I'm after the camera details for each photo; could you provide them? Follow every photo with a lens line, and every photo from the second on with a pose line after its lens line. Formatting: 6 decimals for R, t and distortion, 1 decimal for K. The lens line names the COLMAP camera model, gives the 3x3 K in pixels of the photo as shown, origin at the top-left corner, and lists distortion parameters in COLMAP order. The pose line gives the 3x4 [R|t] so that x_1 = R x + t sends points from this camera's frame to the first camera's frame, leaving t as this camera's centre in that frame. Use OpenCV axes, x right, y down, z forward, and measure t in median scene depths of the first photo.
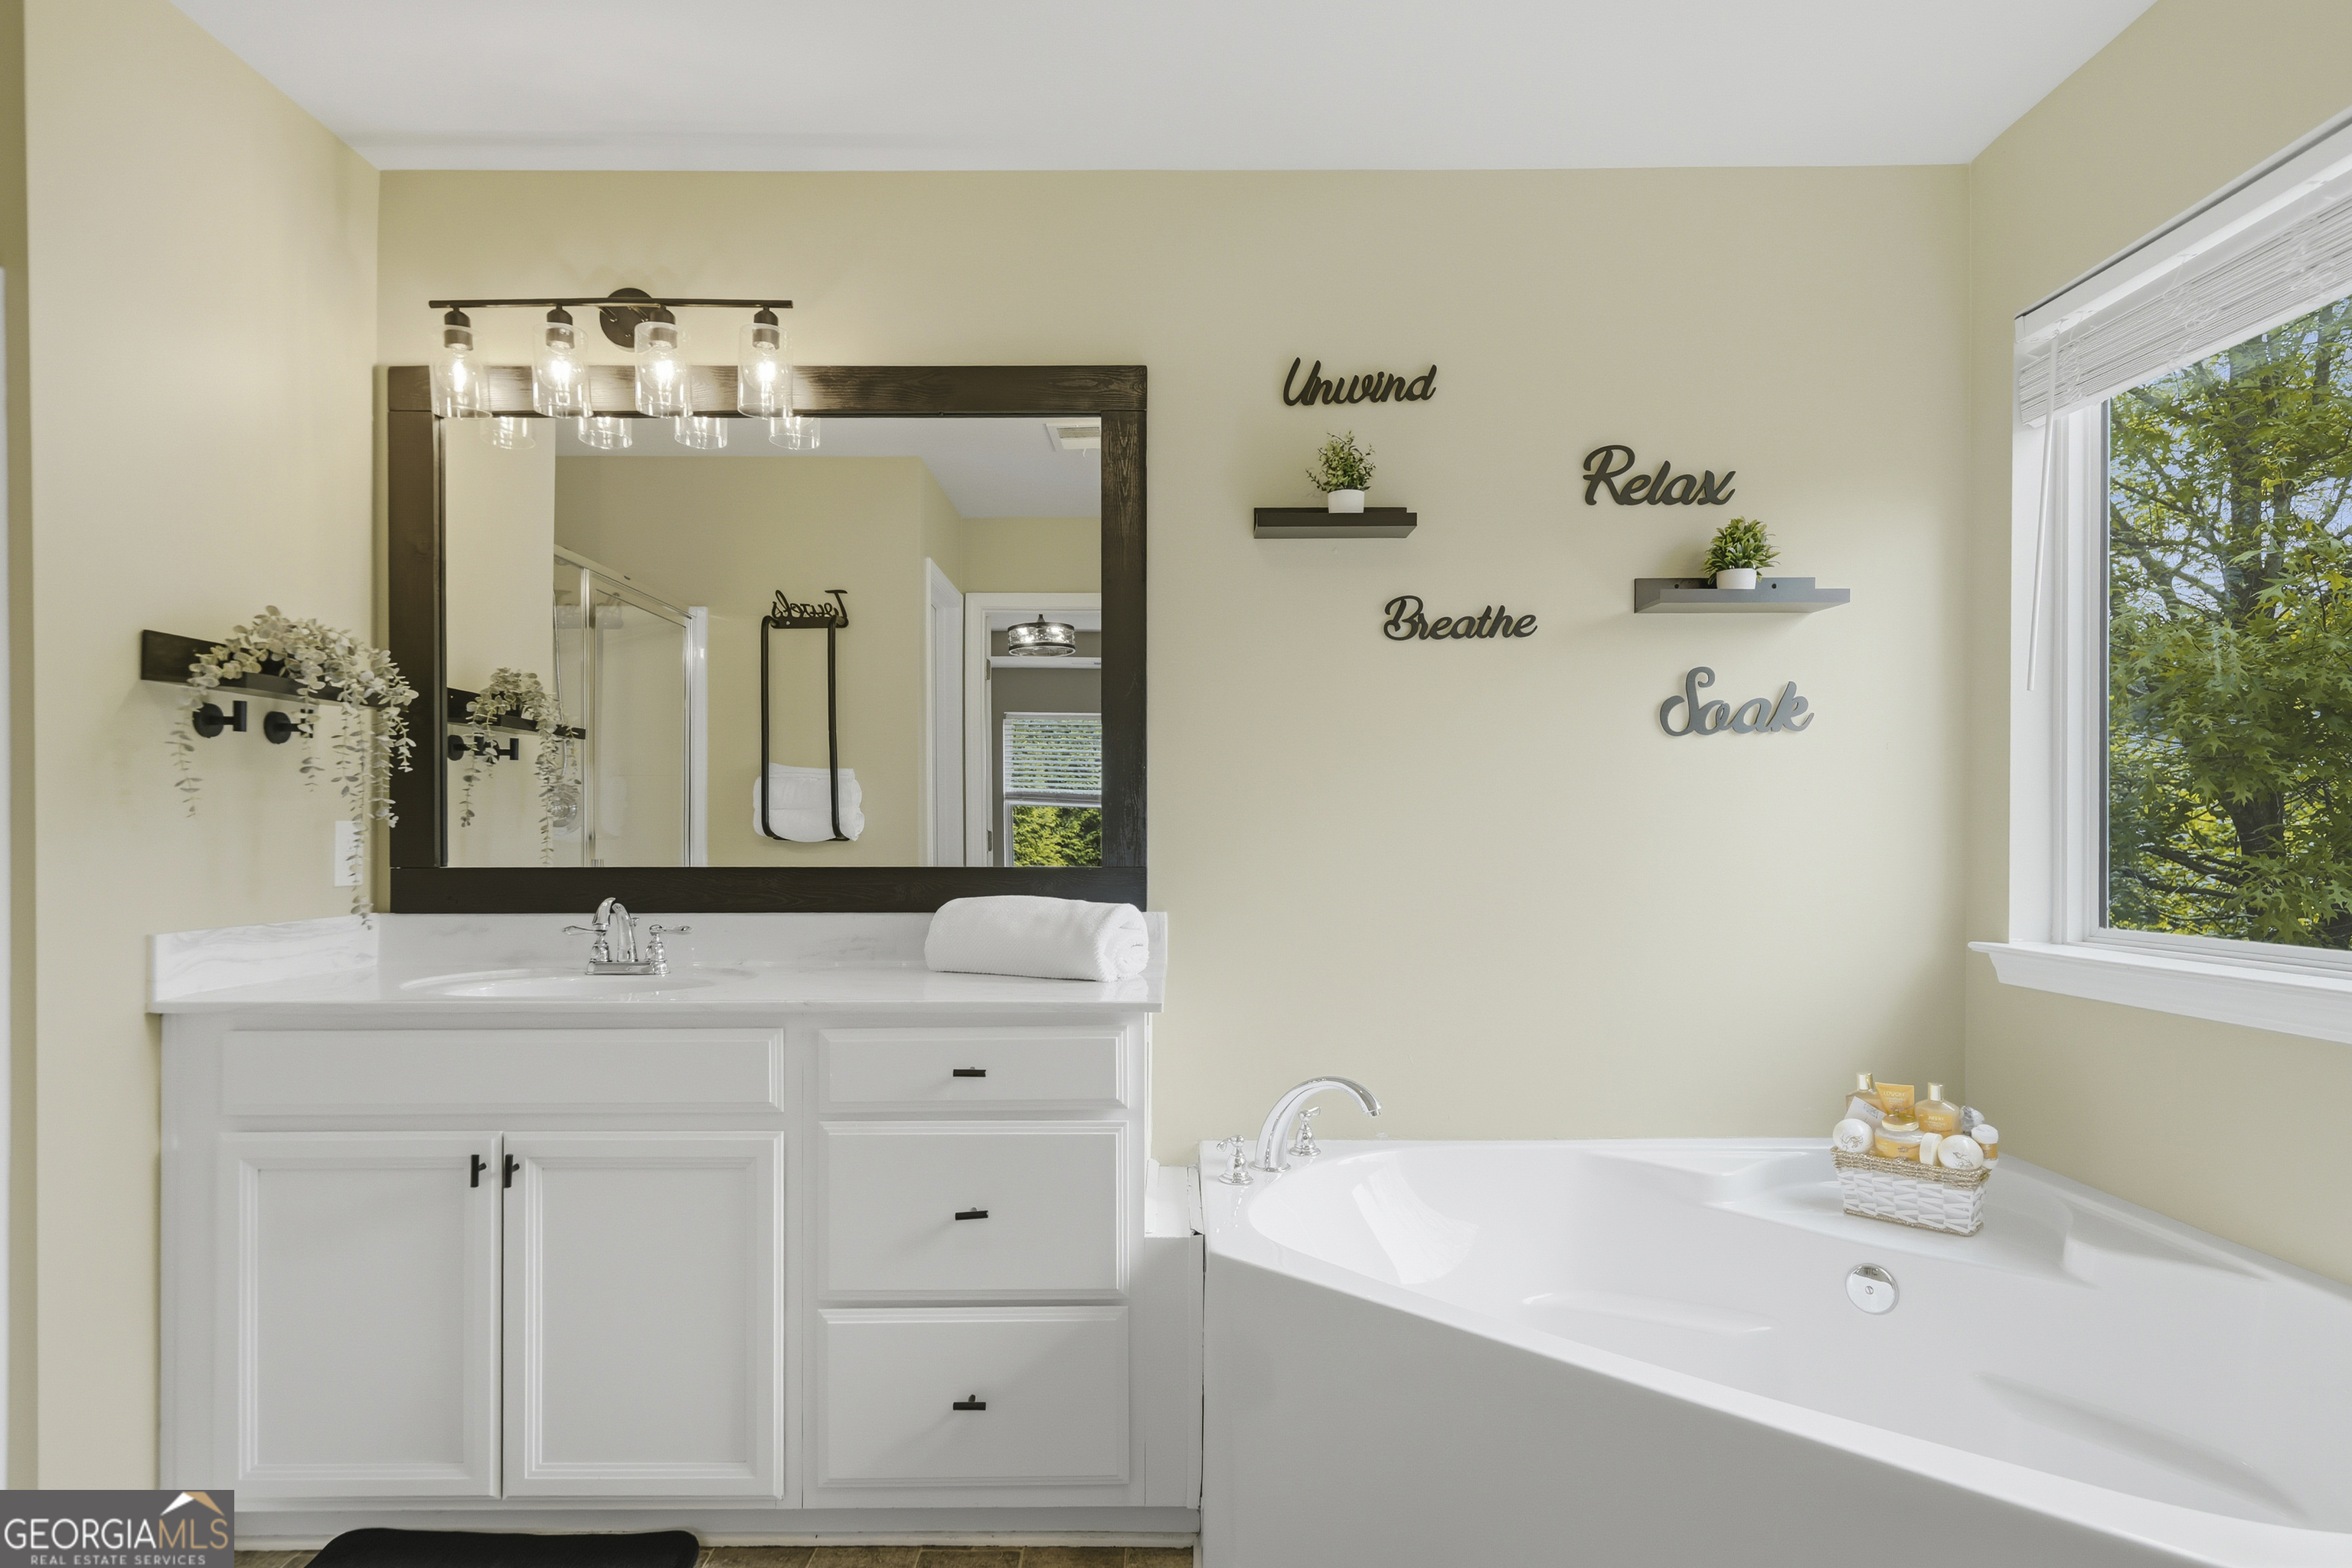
lens RADIAL K [[1277.7, 0, 1170.5], [0, 1277.7, 834.1], [0, 0, 1]] dist [-0.000351, 0.000604]
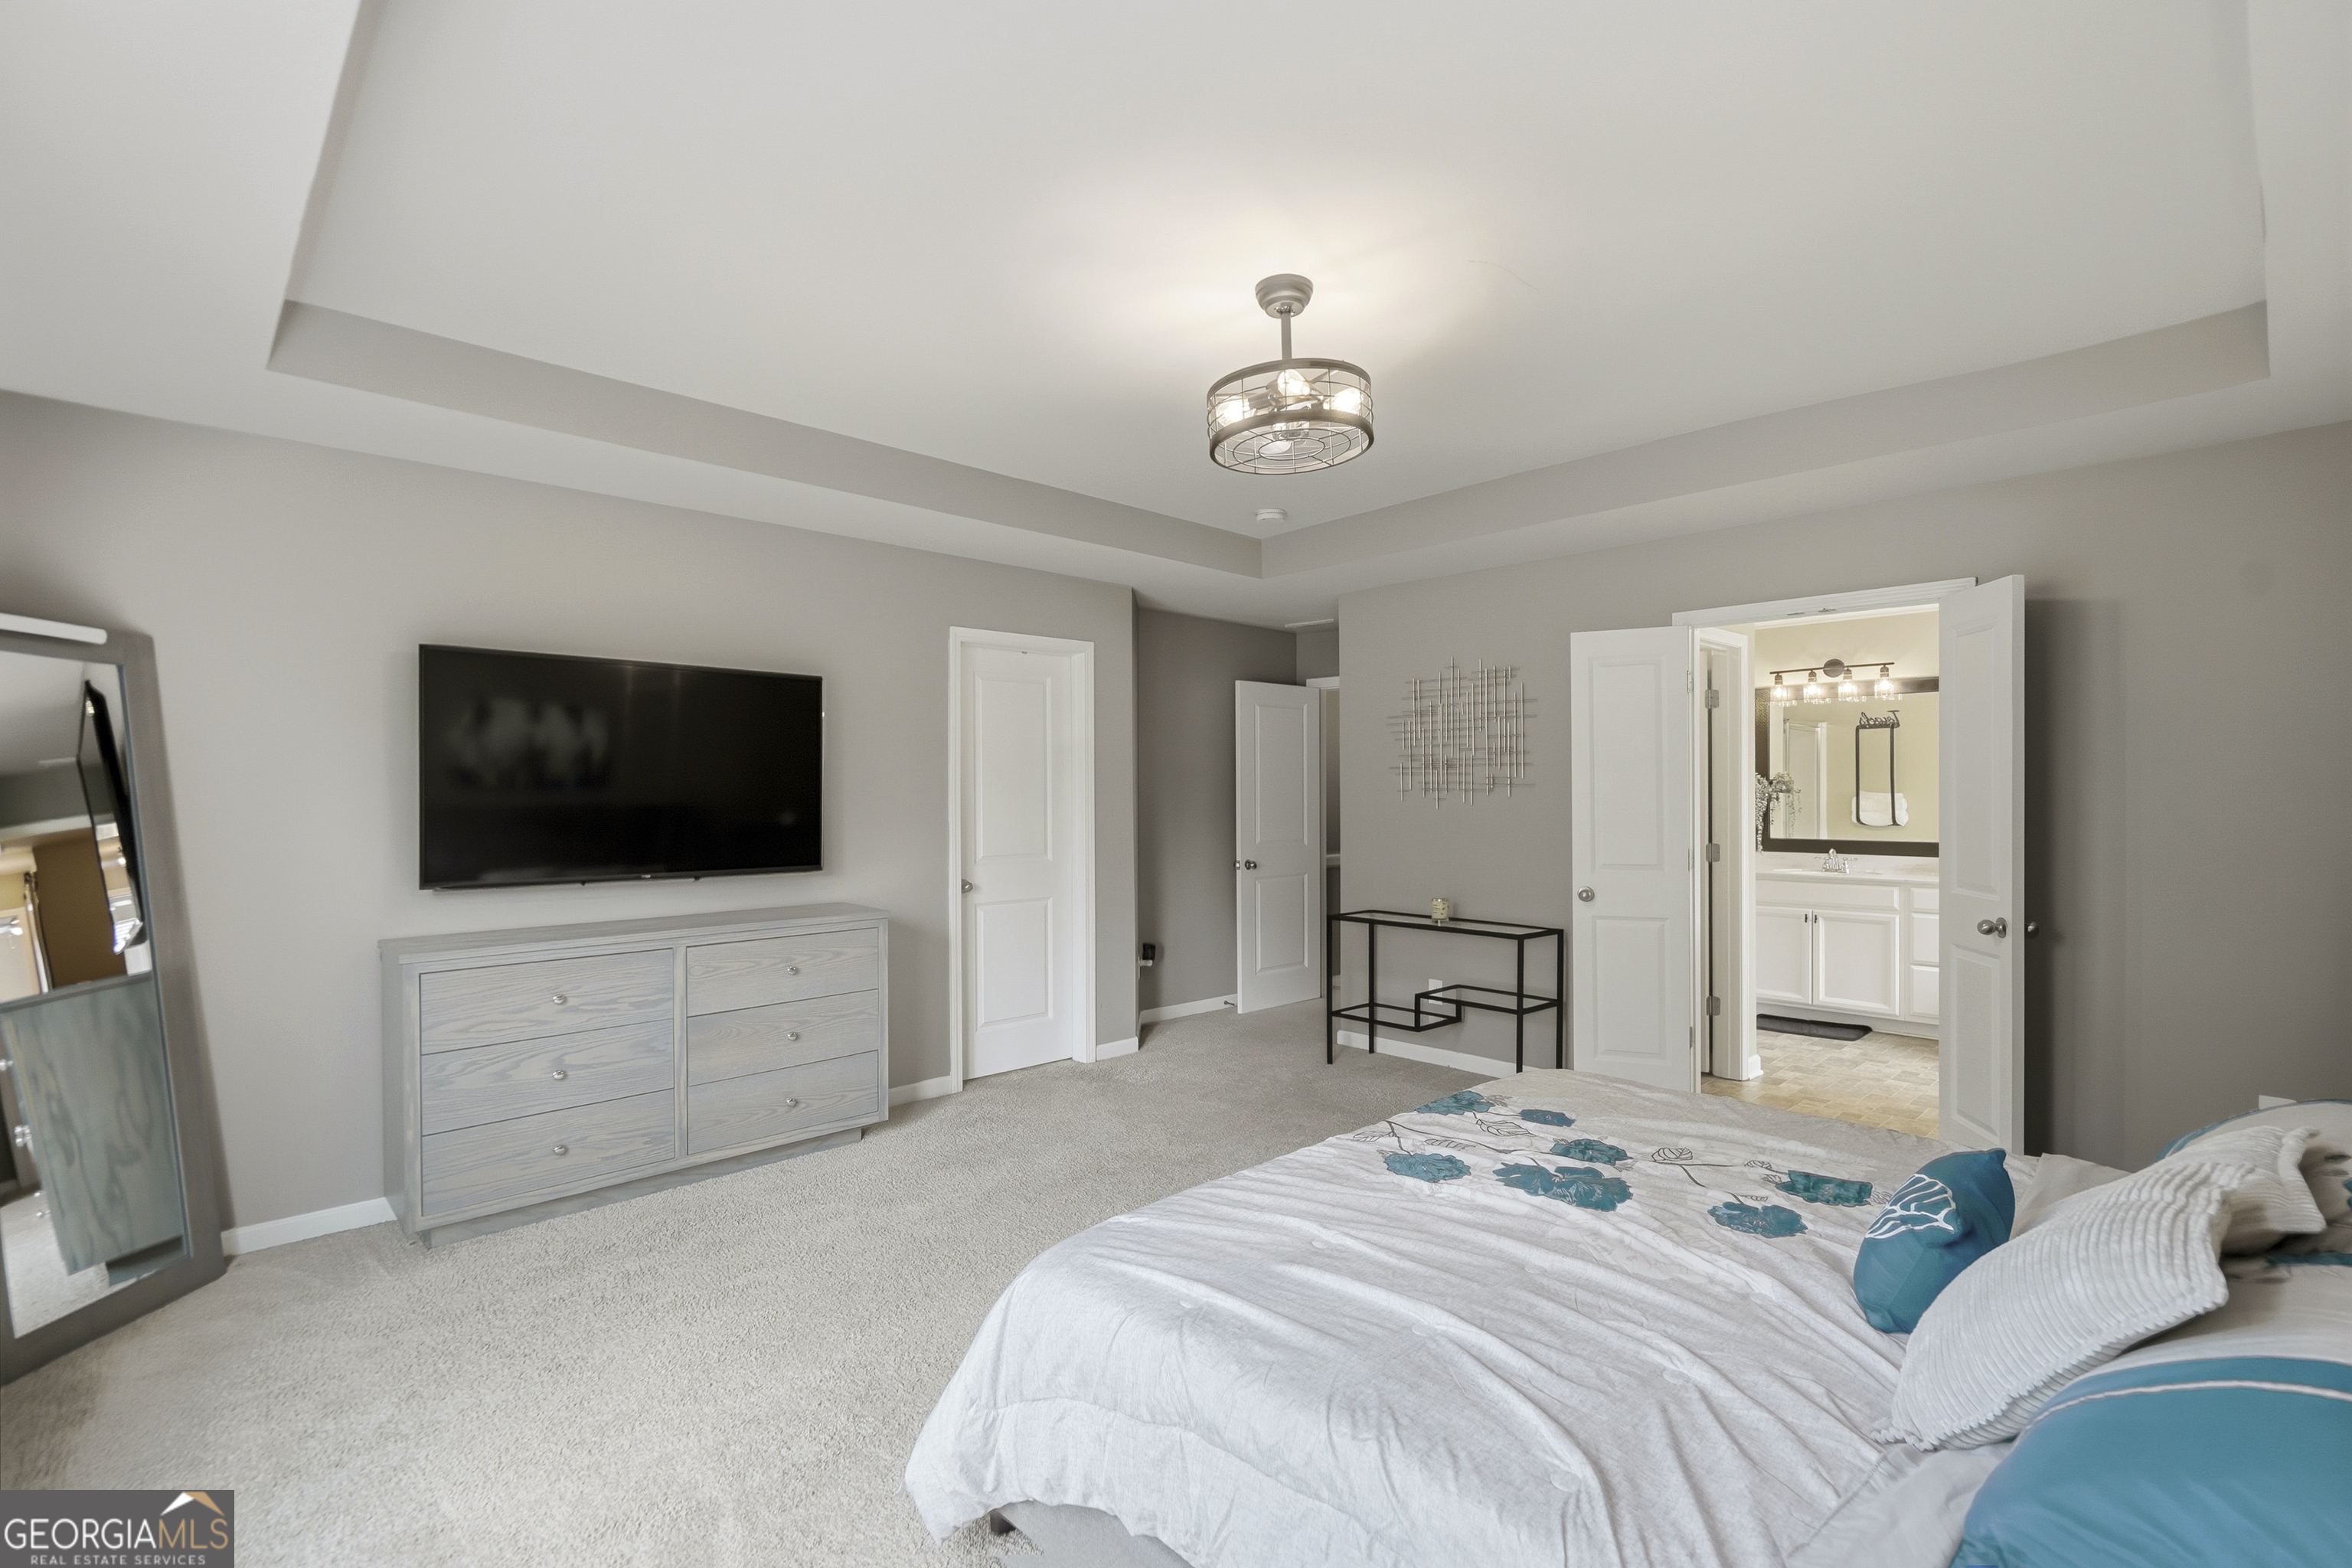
lens RADIAL K [[1066.5, 0, 1178.0], [0, 1066.5, 797.6], [0, 0, 1]] dist [-0.000219, 0.001076]
pose [[0.691369, 0.001097, -0.722501, 0.384259], [0.003784, 0.999980, 0.005139, -0.102471], [0.722492, -0.006287, 0.691351, -2.100705]]
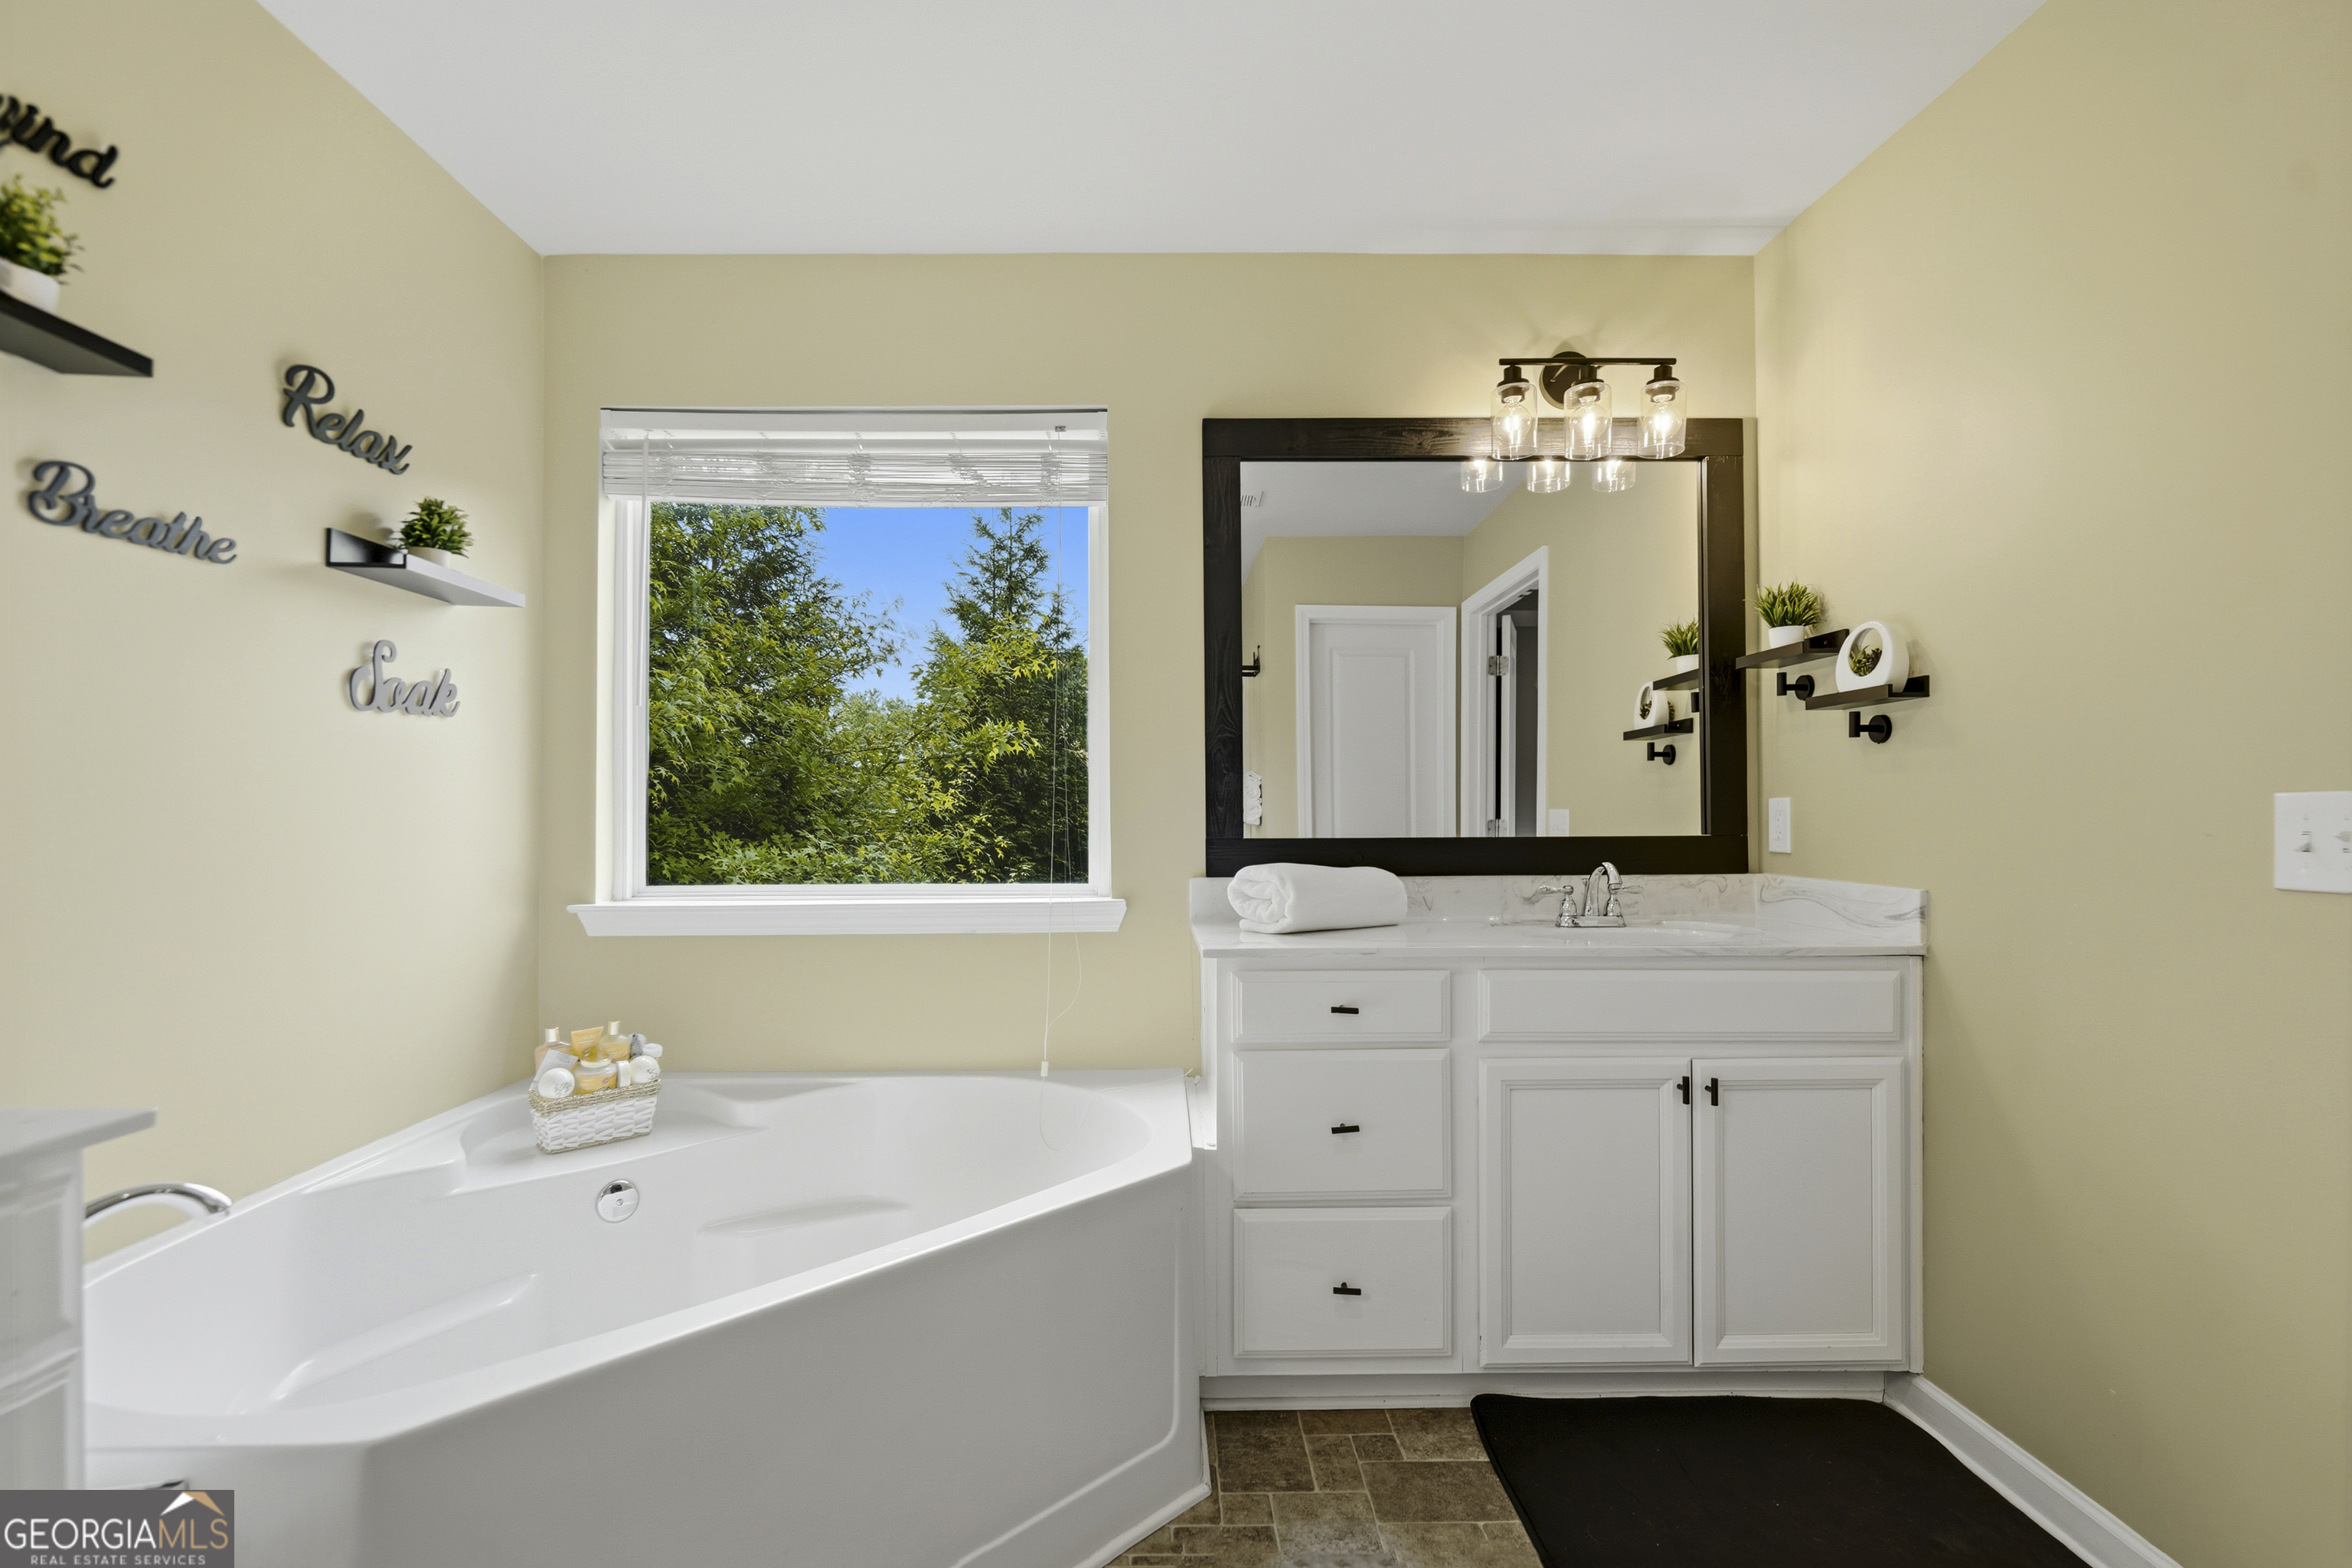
lens RADIAL K [[1087.6, 0, 1168.7], [0, 1087.6, 802.7], [0, 0, 1]] dist [-0.002670, 0.000561]
pose [[-0.037718, 0.010354, 0.999235, -0.412394], [0.002155, 0.999945, -0.010280, -0.000888], [-0.999286, 0.001766, -0.037738, 0.456154]]
